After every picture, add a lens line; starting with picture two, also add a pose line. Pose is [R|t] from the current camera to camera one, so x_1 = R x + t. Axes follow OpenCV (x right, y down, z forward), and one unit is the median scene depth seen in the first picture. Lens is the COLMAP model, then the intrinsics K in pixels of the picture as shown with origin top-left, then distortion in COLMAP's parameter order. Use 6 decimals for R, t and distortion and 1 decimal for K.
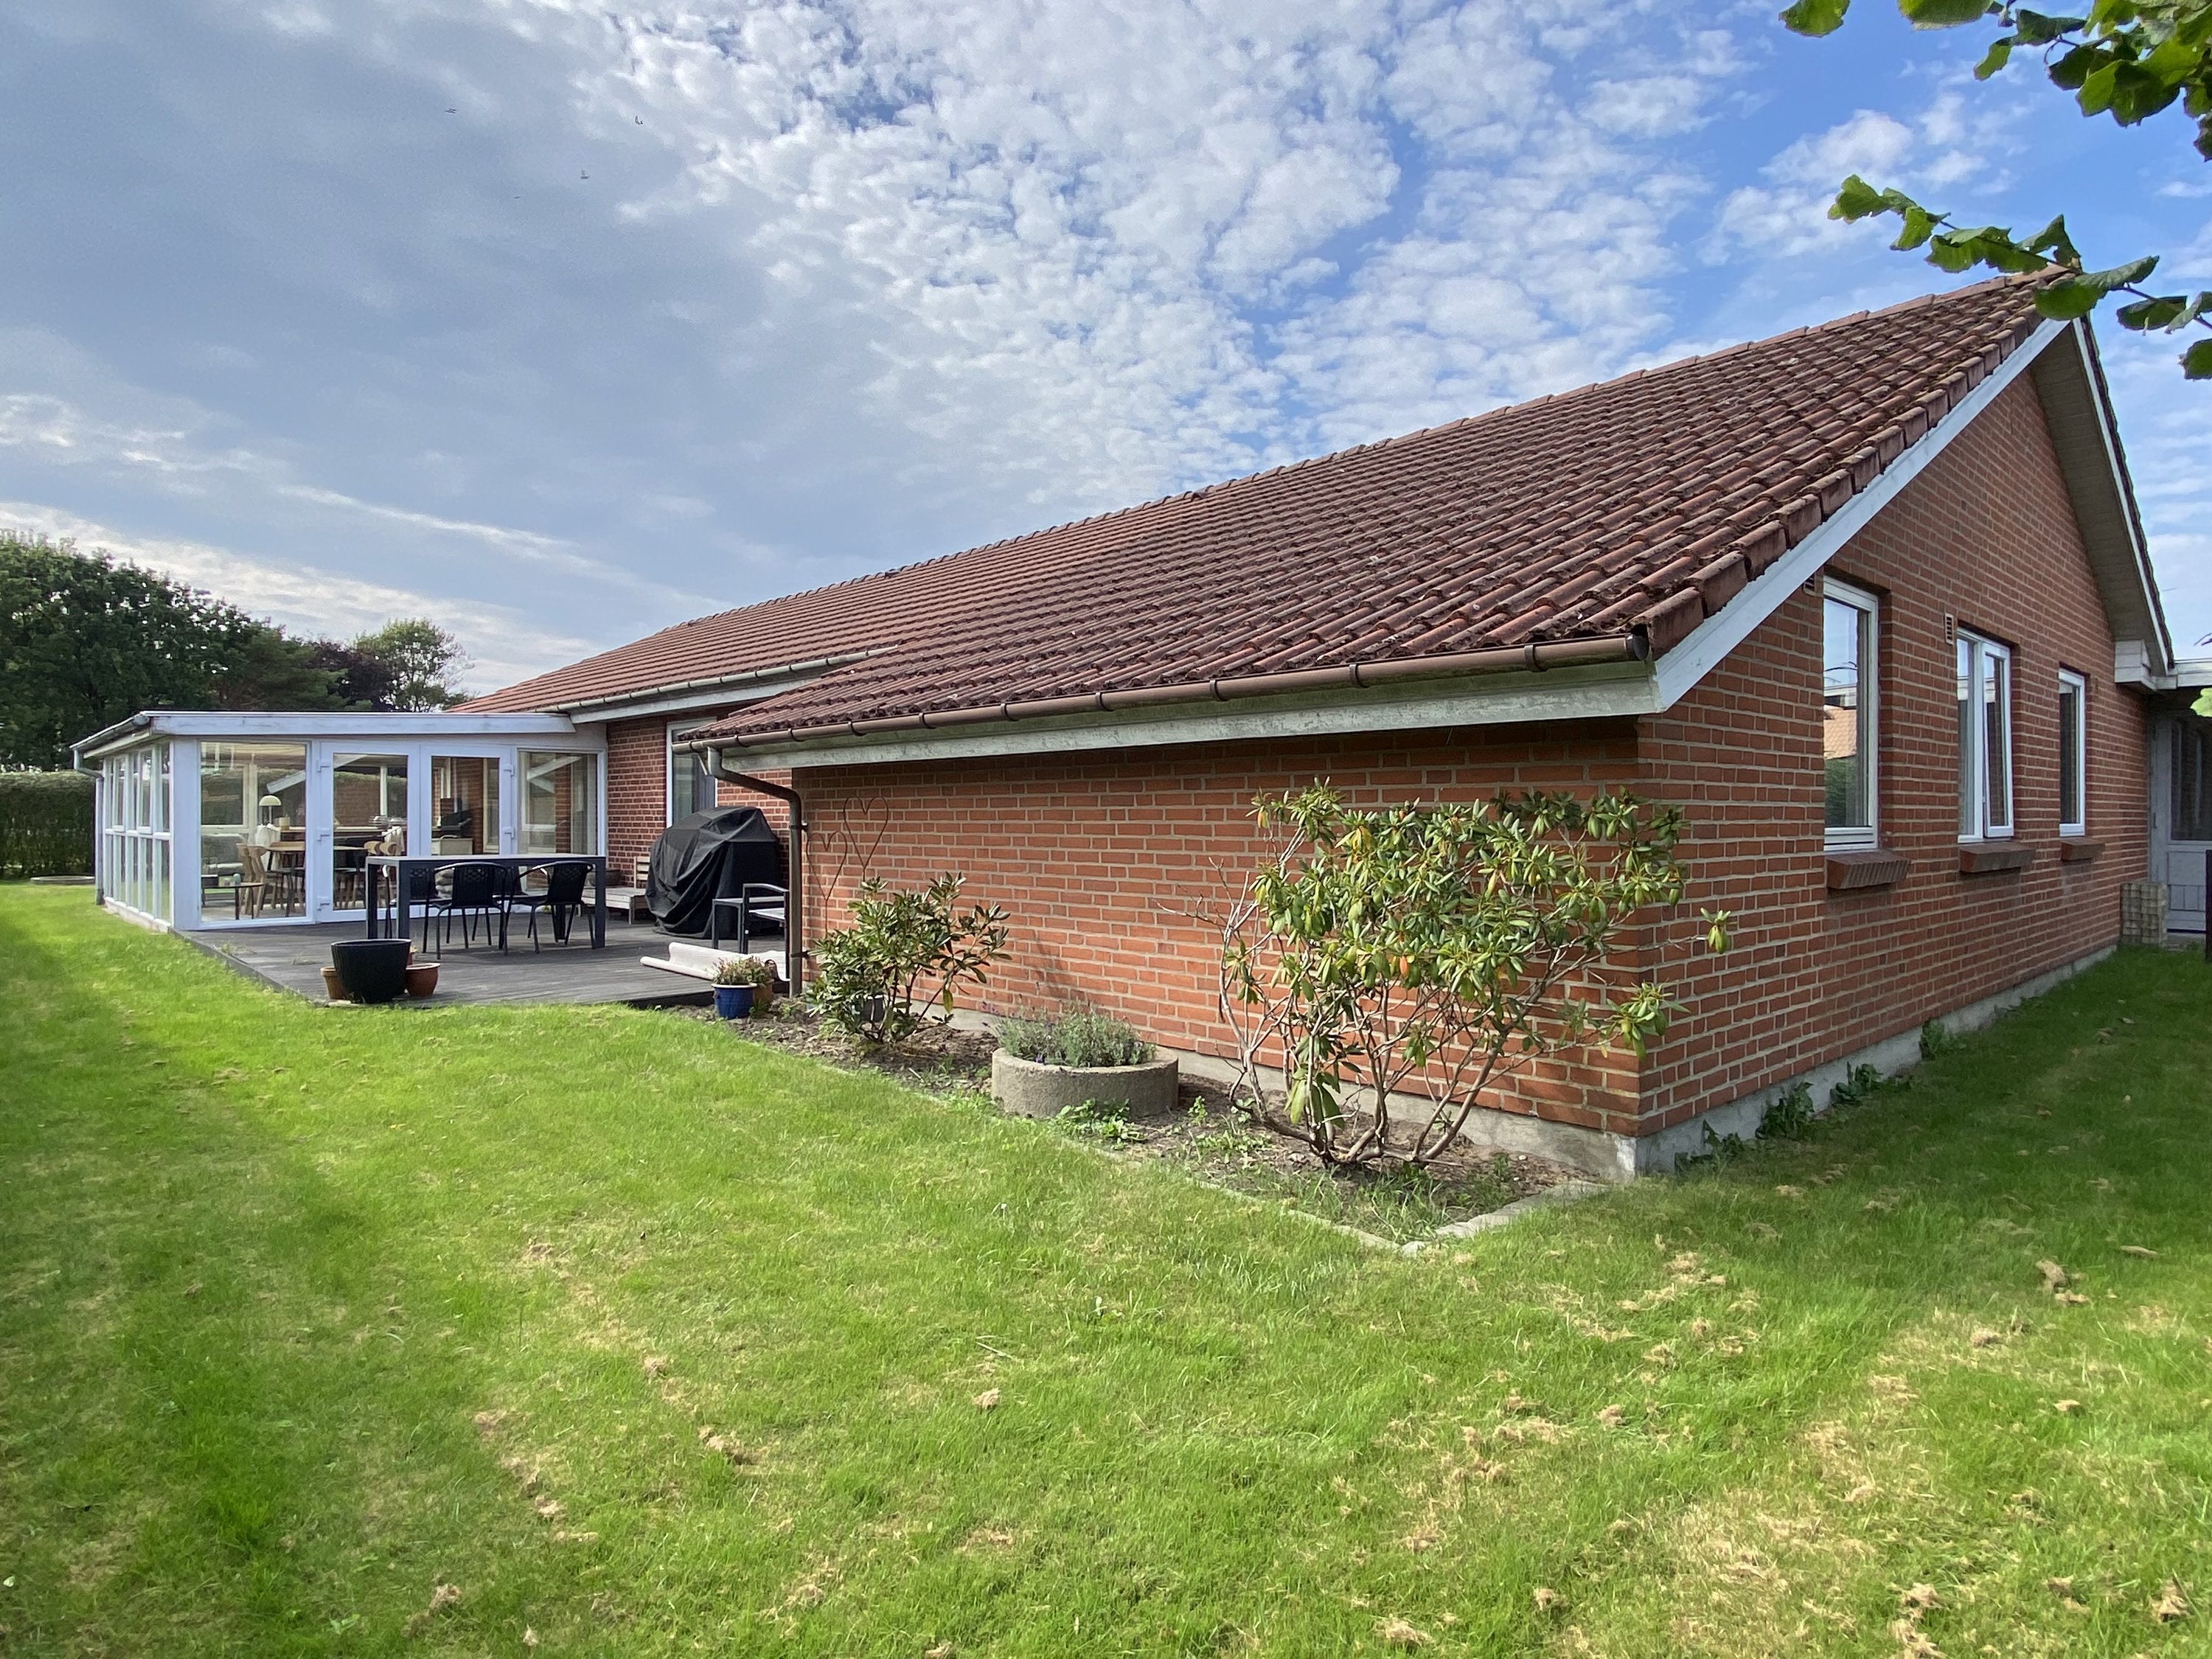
lens RADIAL K [[1257.2, 0, 1106.0], [0, 1257.2, 829.5], [0, 0, 1]] dist [0.013509, -0.031484]
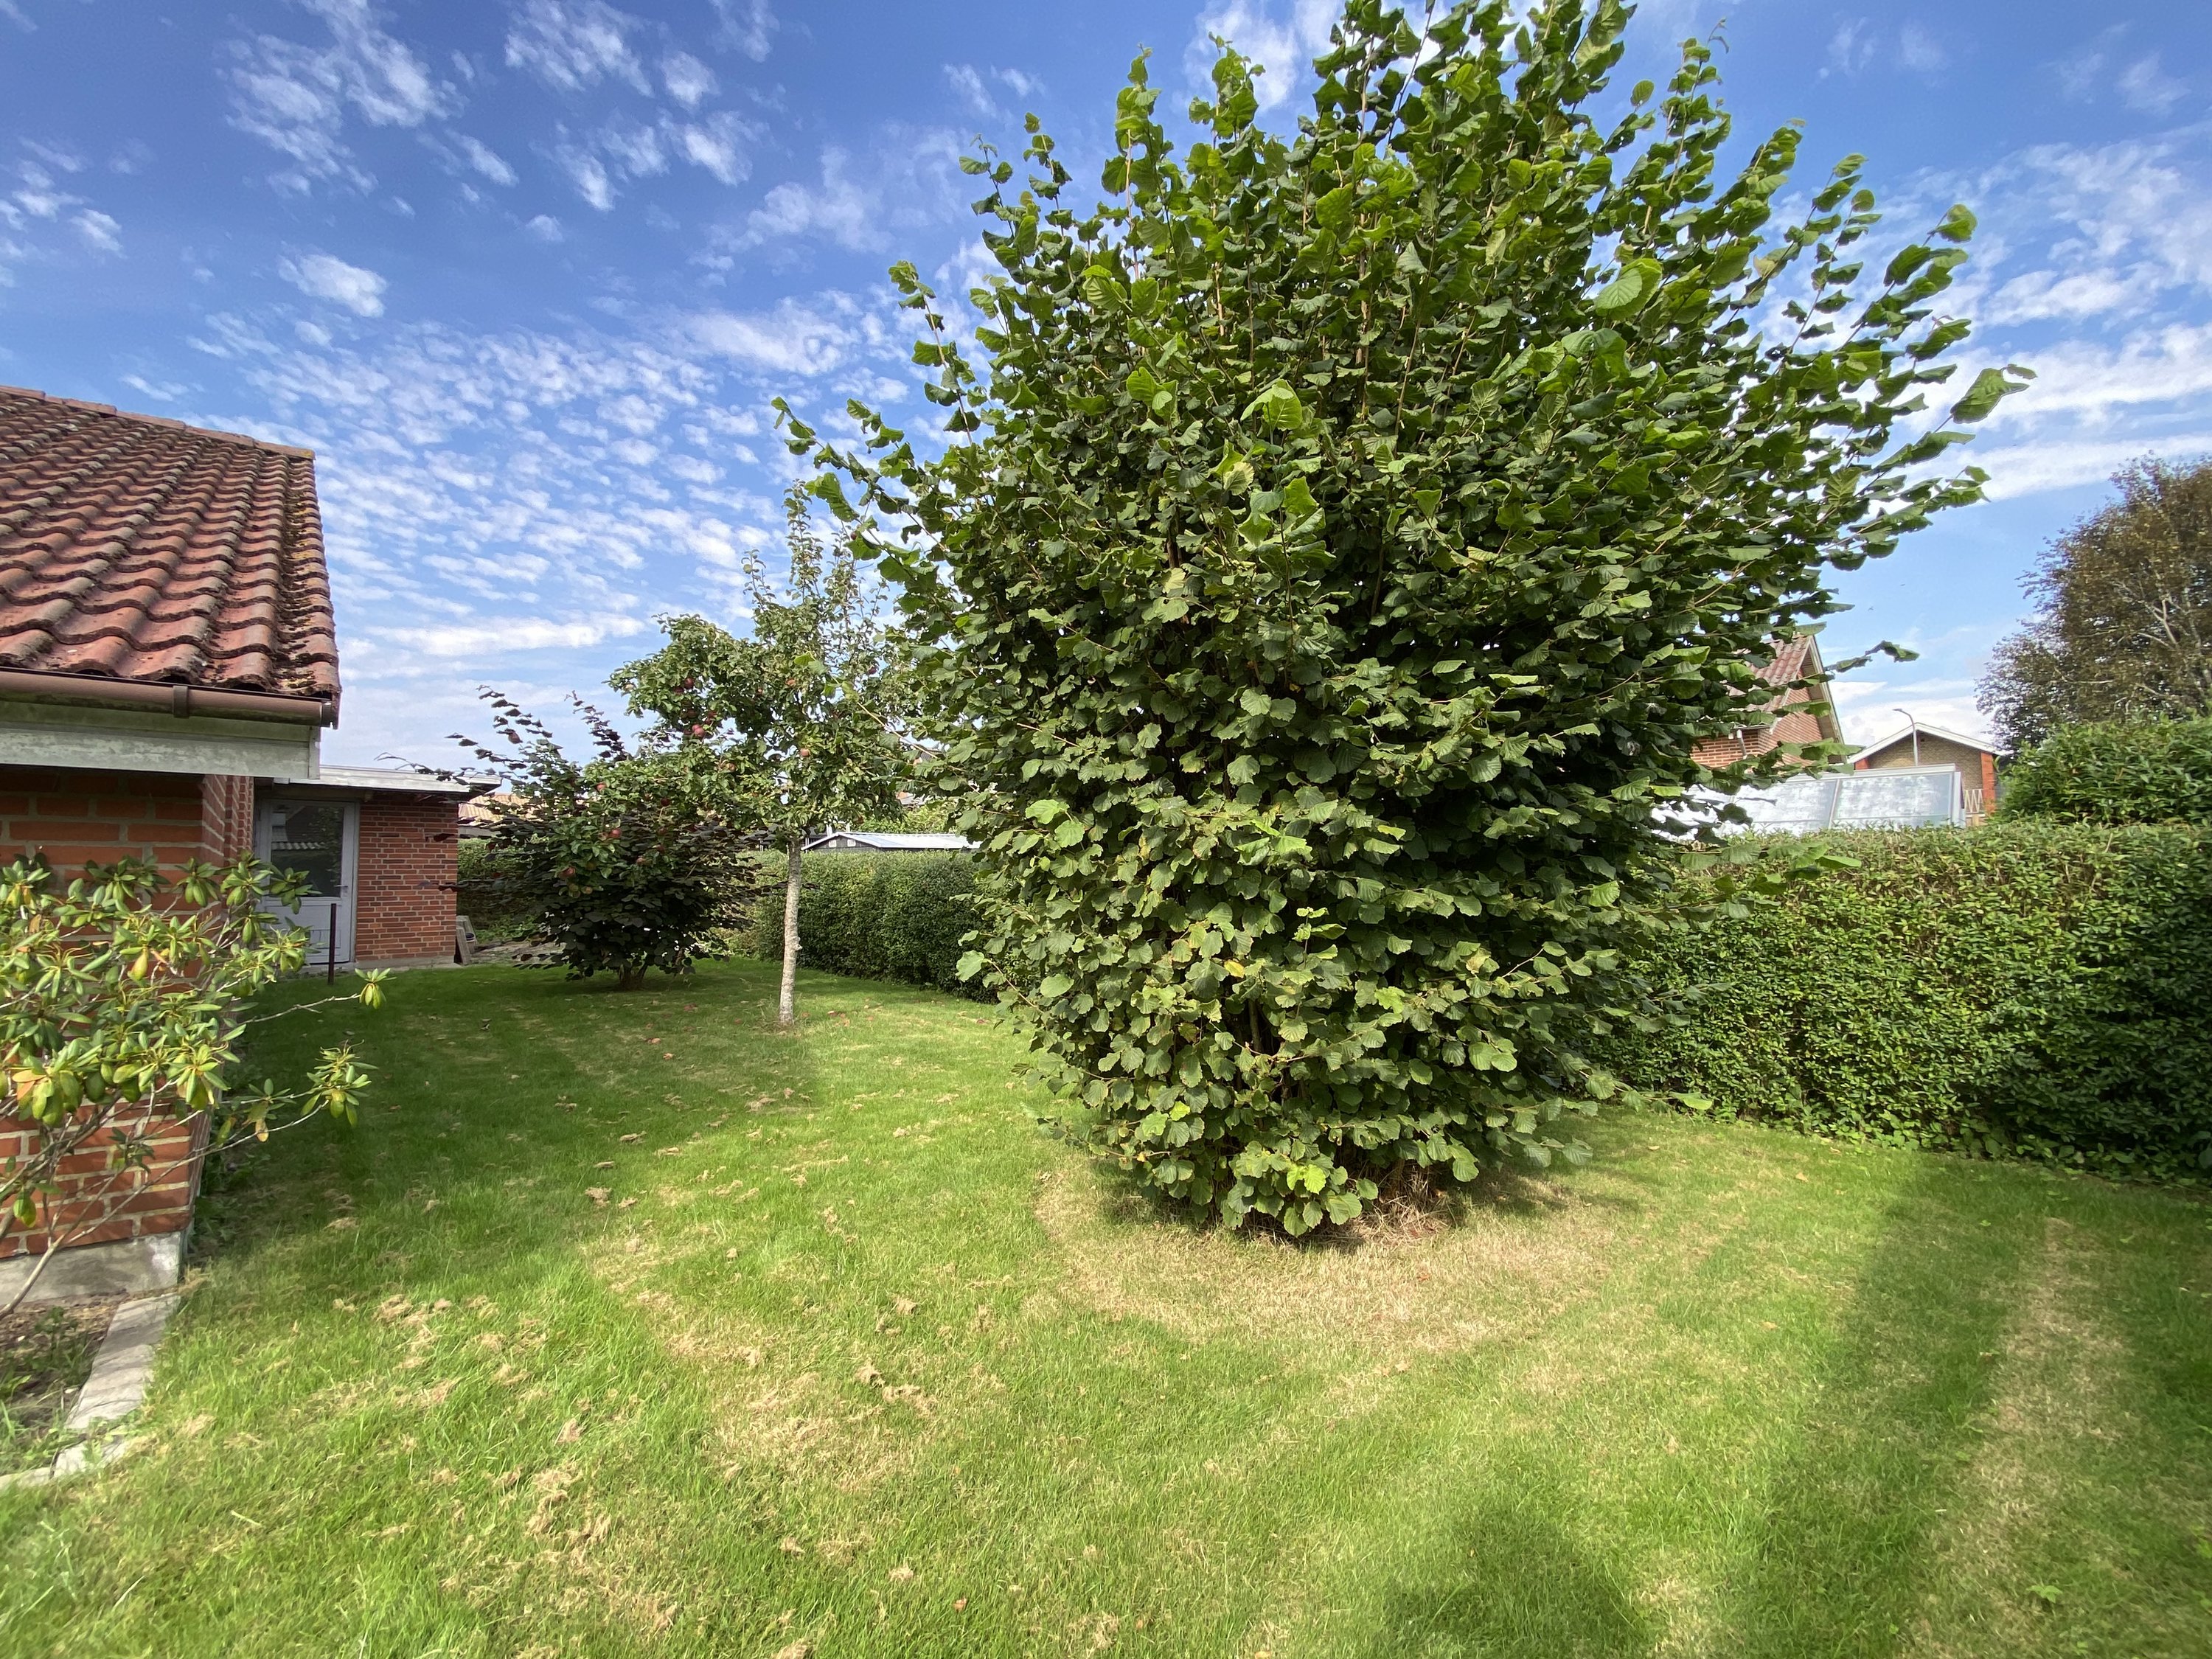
lens RADIAL K [[897.1, 0, 1106.0], [0, 897.1, 829.5], [0, 0, 1]] dist [0.000169, -0.011341]
pose [[-0.026673, 0.057211, 0.998006, -0.149673], [0.013509, 0.998290, -0.056866, -0.000044], [-0.999553, 0.011966, -0.027400, 0.205958]]
